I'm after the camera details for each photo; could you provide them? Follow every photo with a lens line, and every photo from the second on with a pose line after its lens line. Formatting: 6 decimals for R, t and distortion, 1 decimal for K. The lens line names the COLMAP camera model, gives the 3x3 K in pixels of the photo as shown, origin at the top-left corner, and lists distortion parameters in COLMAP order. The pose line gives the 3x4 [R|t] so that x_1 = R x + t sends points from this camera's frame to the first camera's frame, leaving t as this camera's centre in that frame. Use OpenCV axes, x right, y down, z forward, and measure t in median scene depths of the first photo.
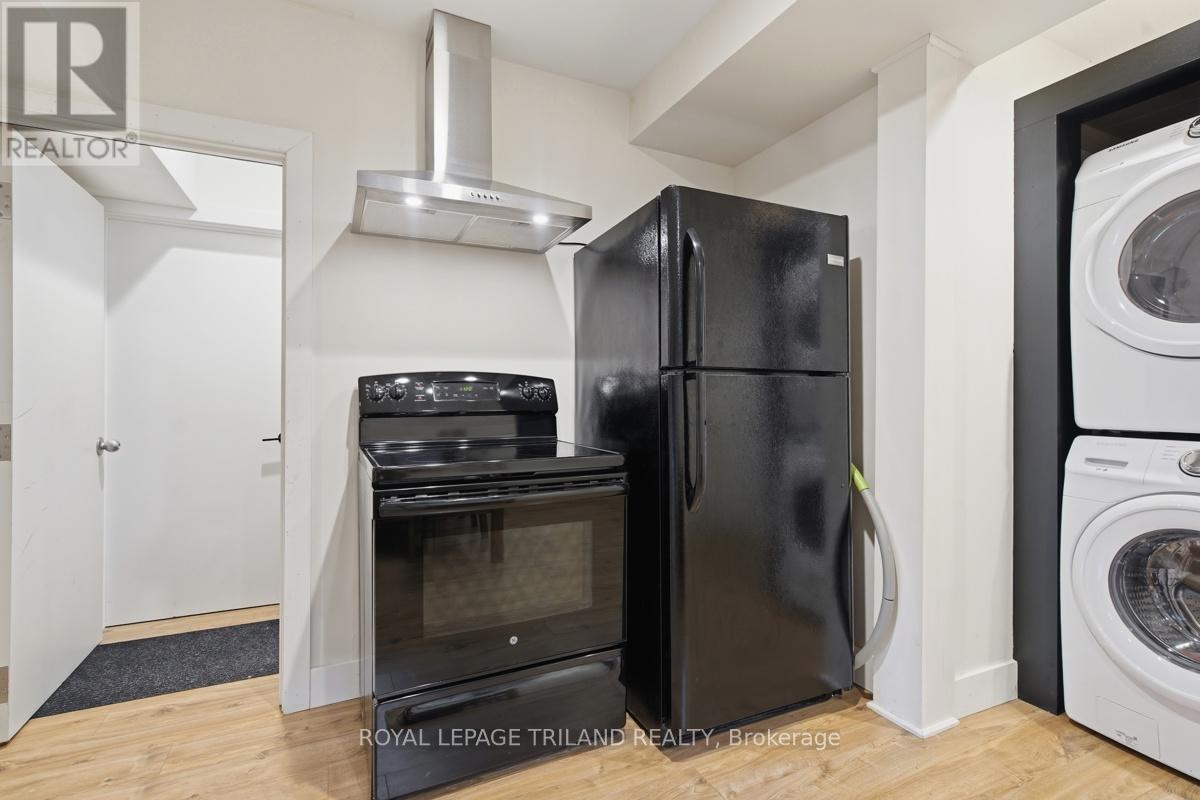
lens RADIAL K [[553.8, 0, 597.0], [0, 553.8, 396.1], [0, 0, 1]] dist [-0.000692, 0.000351]
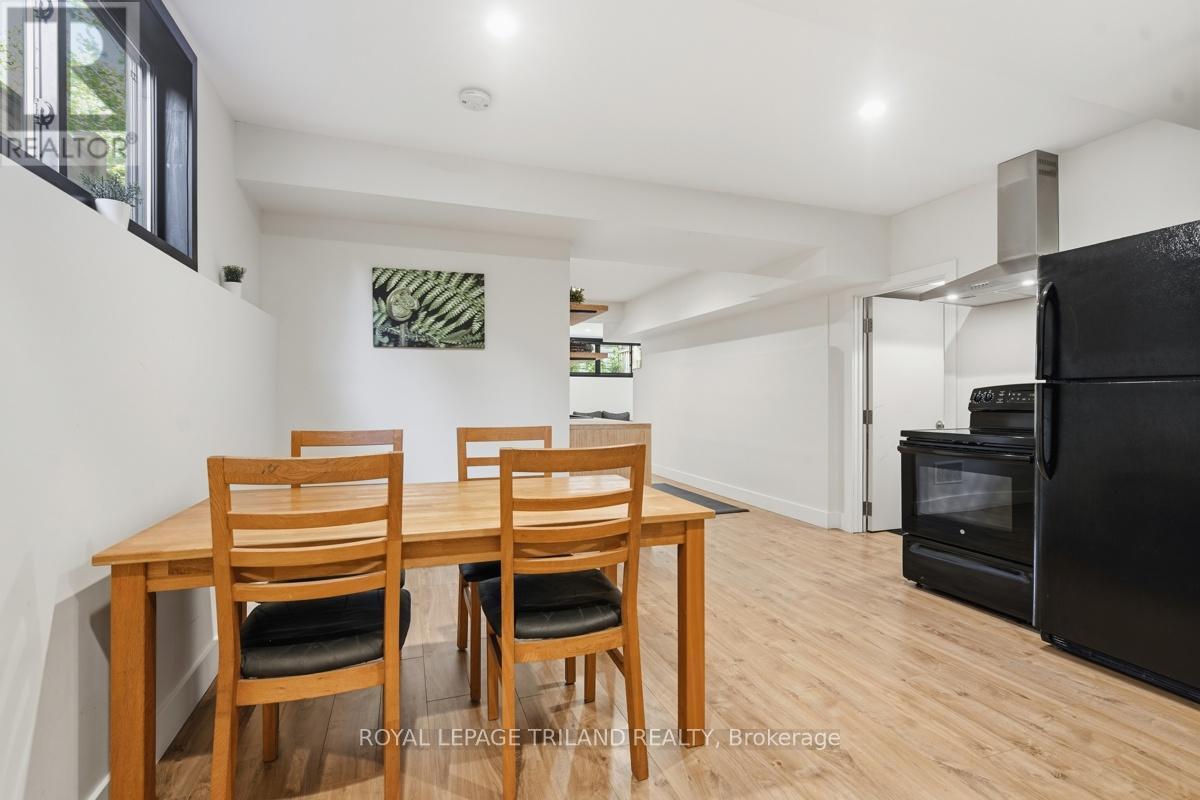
lens RADIAL K [[553.8, 0, 597.0], [0, 553.8, 396.1], [0, 0, 1]] dist [-0.000692, 0.000351]
pose [[-0.102777, -0.005512, -0.994689, 1.669781], [-0.003657, 0.999980, -0.005163, 0.003146], [0.994698, 0.003107, -0.102795, -0.019439]]
